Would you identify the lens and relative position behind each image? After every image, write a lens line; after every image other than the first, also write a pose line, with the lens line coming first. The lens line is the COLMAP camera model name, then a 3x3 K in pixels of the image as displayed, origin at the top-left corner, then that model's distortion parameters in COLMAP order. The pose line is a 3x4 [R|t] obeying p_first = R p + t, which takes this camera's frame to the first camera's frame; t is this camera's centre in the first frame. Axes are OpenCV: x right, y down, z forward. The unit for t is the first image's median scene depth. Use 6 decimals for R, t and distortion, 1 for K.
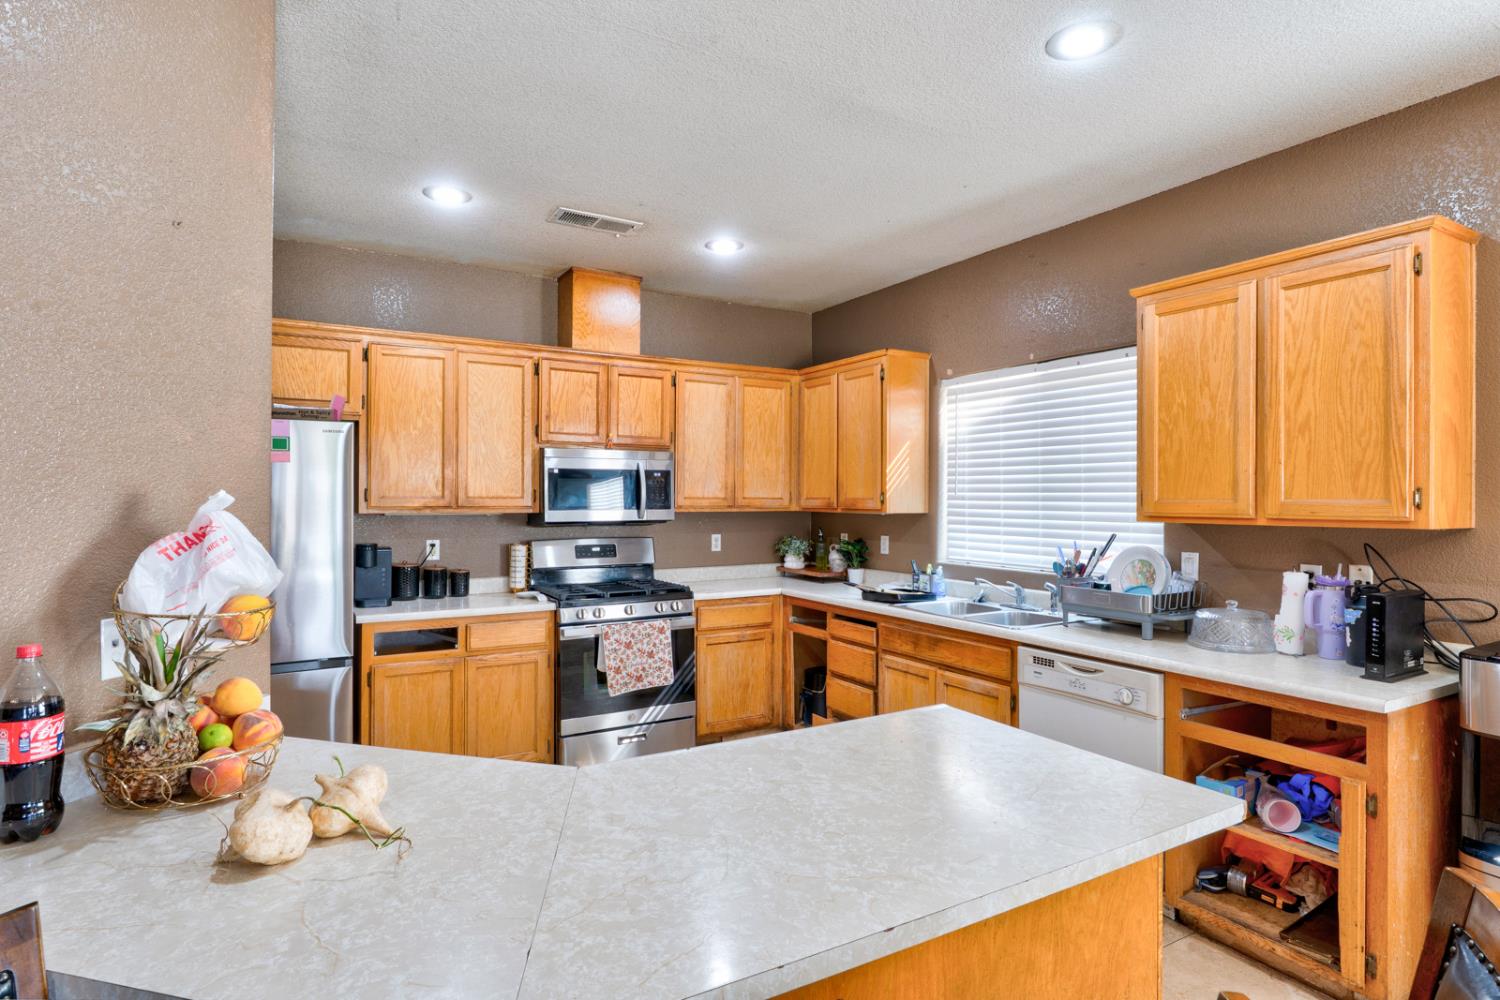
lens RADIAL K [[800.7, 0, 750.0], [0, 800.7, 500.0], [0, 0, 1]] dist [-0.001190, 0.000194]
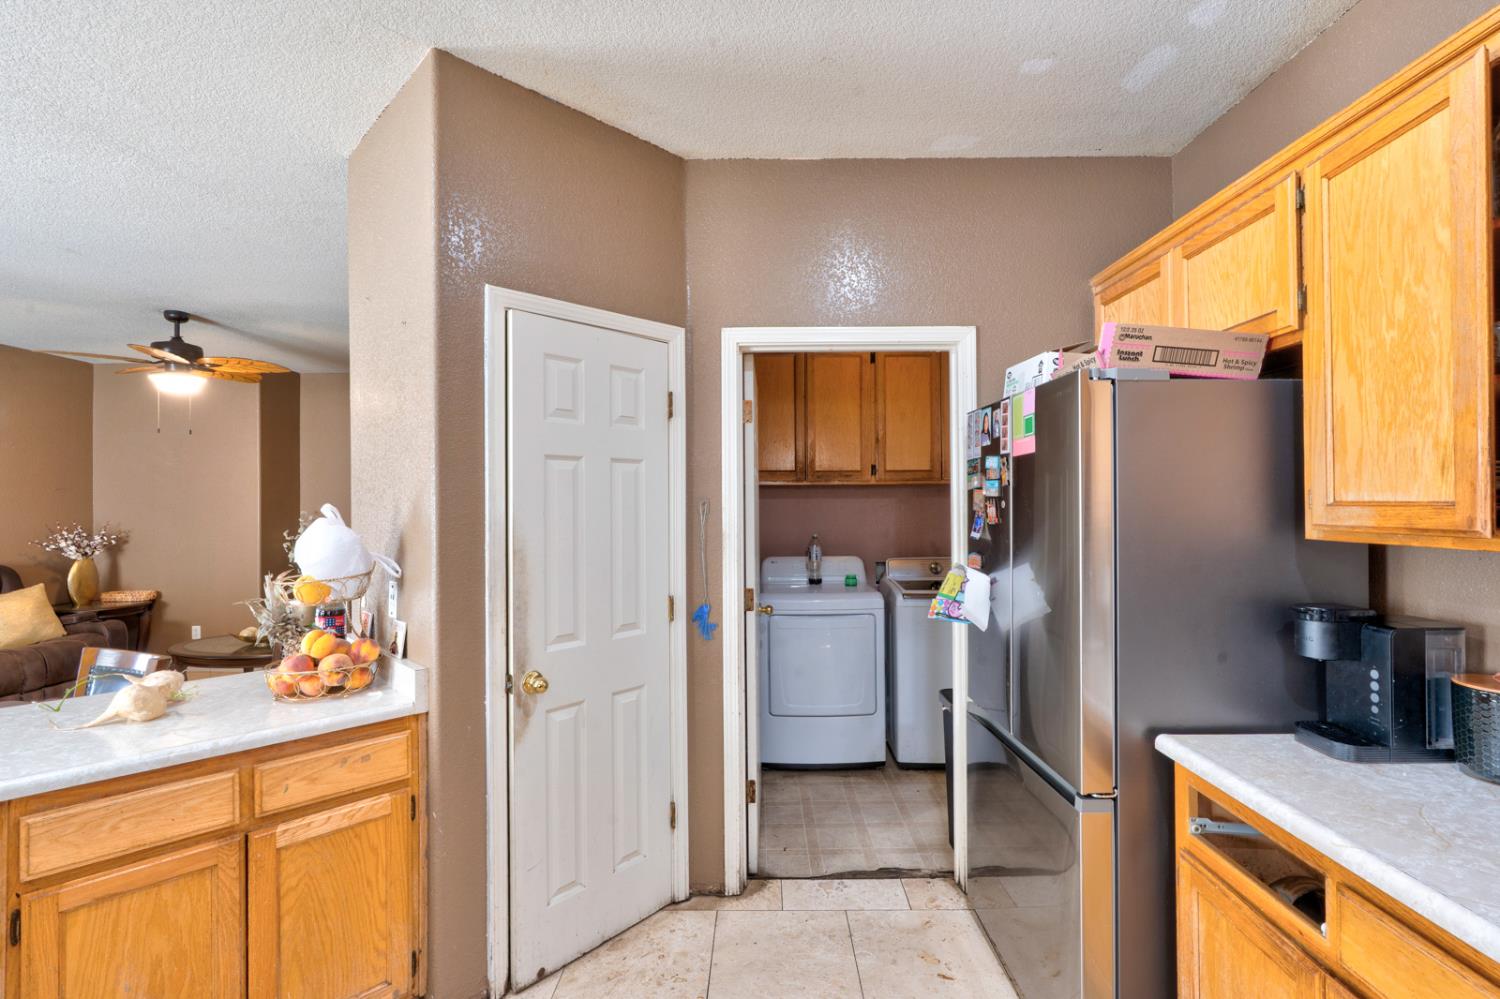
lens RADIAL K [[680.7, 0, 750.0], [0, 680.7, 499.5], [0, 0, 1]] dist [0.000106, 0.000483]
pose [[-0.520143, -0.005462, -0.854062, 0.025815], [0.001238, 0.999974, -0.007150, -0.002301], [0.854078, -0.004777, -0.520123, 0.906257]]
